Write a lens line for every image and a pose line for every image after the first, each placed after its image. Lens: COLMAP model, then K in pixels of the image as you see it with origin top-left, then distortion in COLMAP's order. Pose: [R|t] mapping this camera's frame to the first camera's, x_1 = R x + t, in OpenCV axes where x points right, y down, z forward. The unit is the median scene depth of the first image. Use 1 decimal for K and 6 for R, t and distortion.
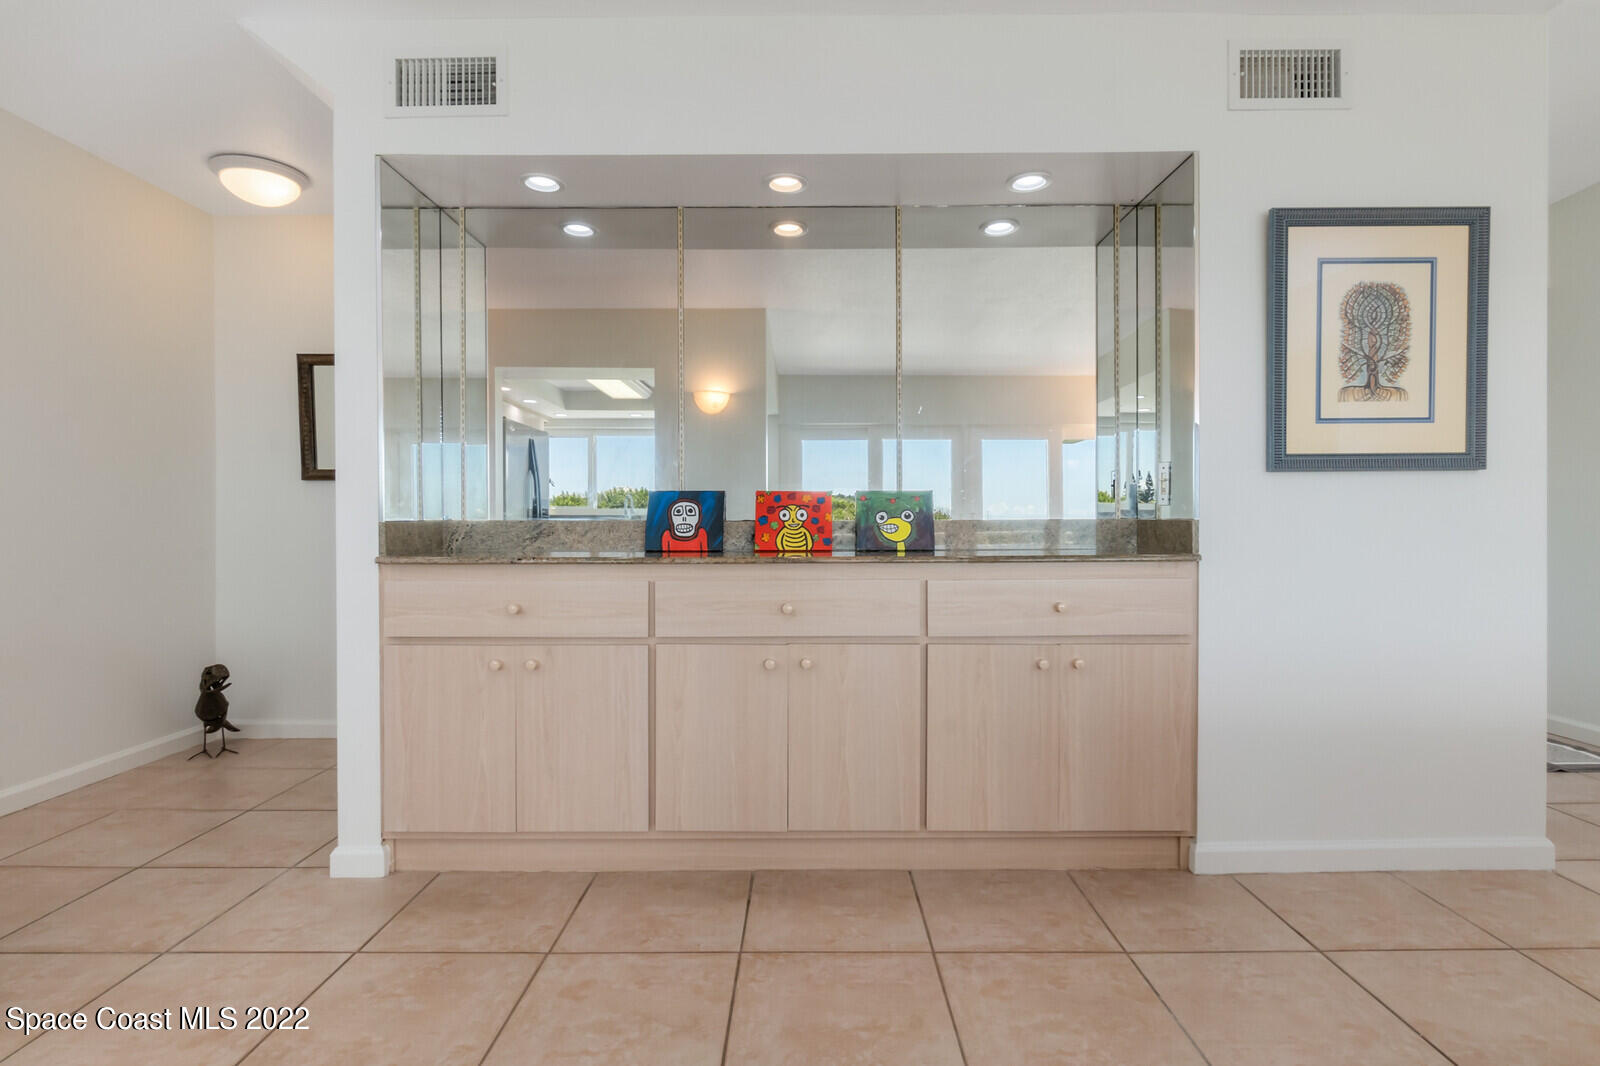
lens RADIAL K [[696.6, 0, 801.1], [0, 696.6, 523.8], [0, 0, 1]] dist [0.002730, 0.000593]
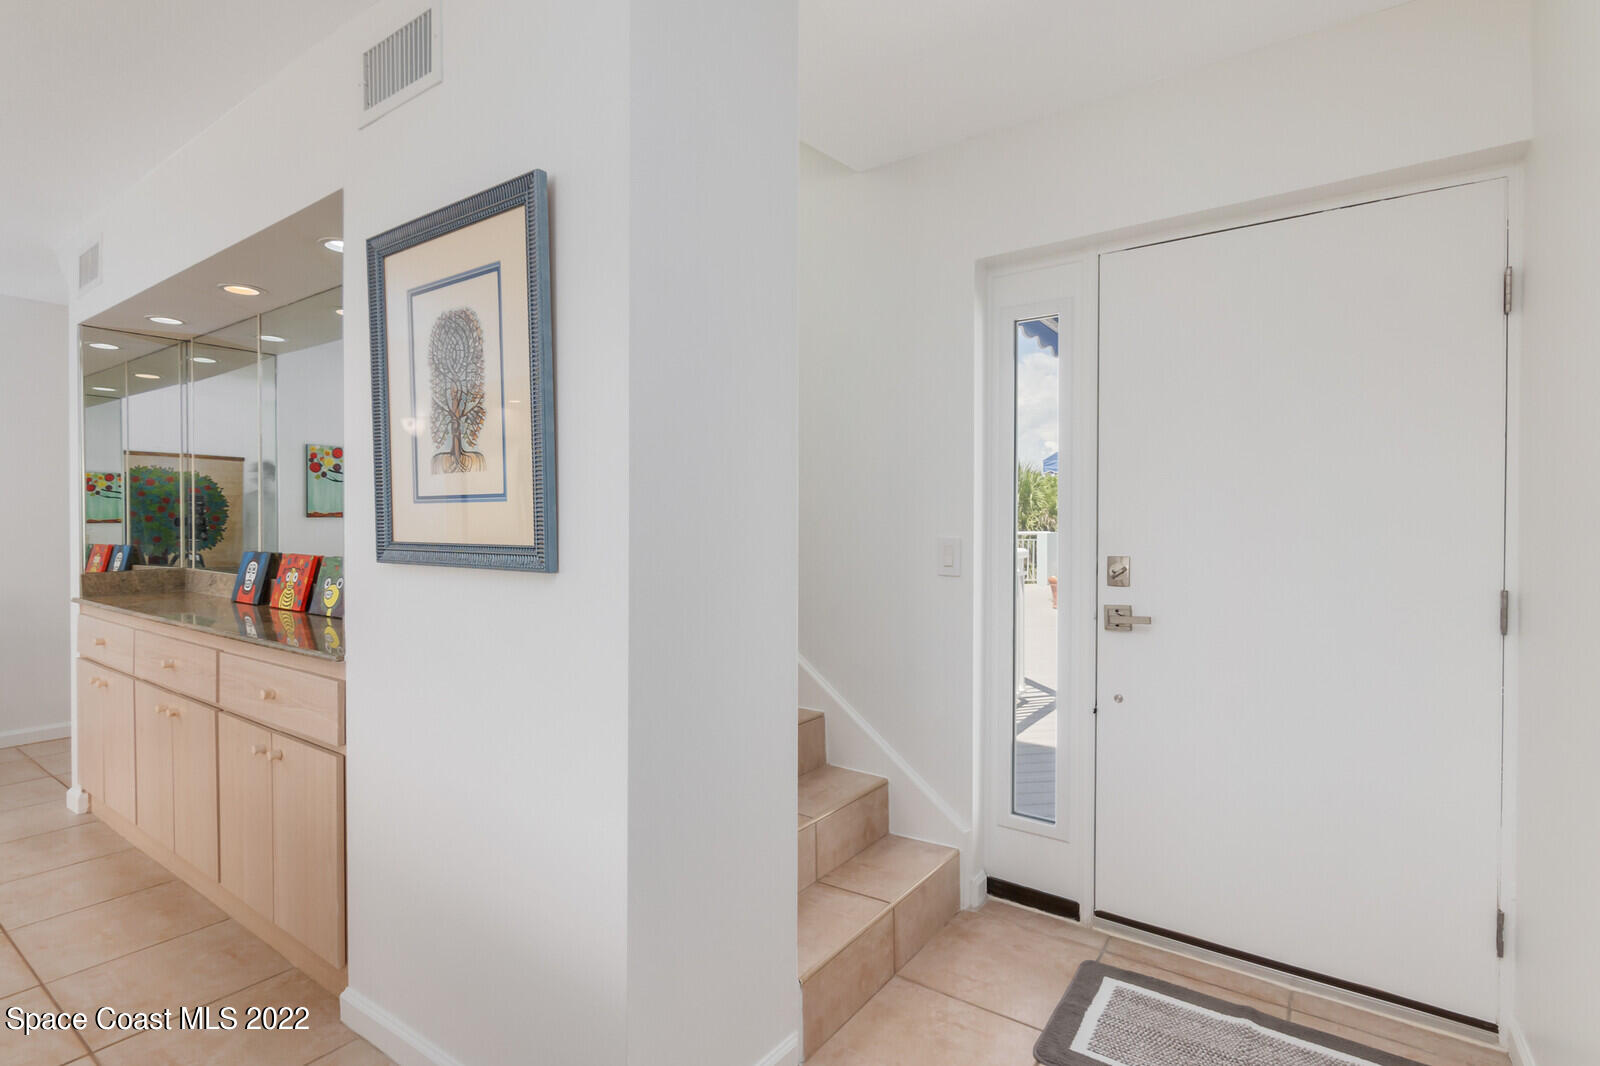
lens RADIAL K [[774.4, 0, 798.7], [0, 774.4, 520.6], [0, 0, 1]] dist [0.002005, 0.000312]
pose [[0.816433, 0.008078, -0.577384, 1.579808], [-0.005365, 0.999965, 0.006403, -0.132706], [0.577415, -0.002130, 0.816448, 0.545507]]
